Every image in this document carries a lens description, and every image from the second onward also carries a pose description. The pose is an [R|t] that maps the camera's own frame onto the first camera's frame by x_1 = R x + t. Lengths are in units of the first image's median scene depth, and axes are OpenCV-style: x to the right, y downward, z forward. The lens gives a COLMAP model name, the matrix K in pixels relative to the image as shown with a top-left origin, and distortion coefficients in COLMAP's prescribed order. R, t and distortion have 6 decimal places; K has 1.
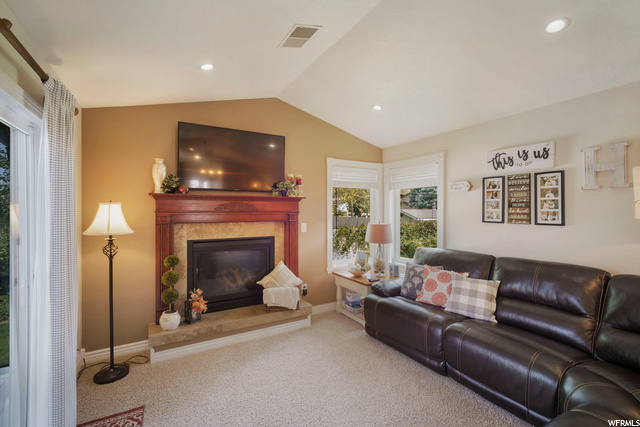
lens RADIAL K [[280.3, 0, 317.8], [0, 280.3, 210.8], [0, 0, 1]] dist [-0.002600, 0.000435]
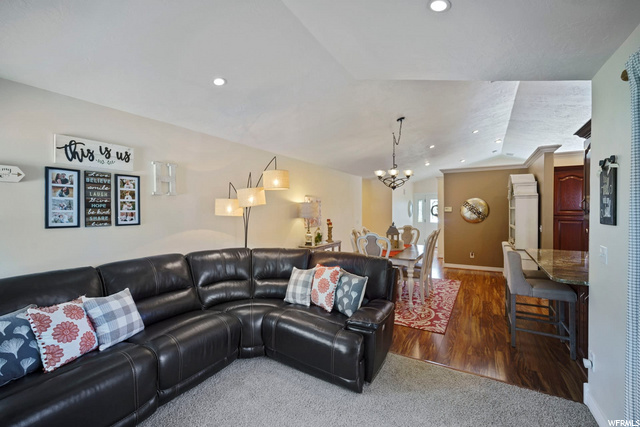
lens RADIAL K [[280.3, 0, 317.8], [0, 280.3, 210.8], [0, 0, 1]] dist [-0.002600, 0.000435]
pose [[-0.484354, -0.005263, 0.874857, -0.420414], [0.000071, 0.999982, 0.006055, -0.009585], [-0.874872, 0.002995, -0.484344, 0.818479]]
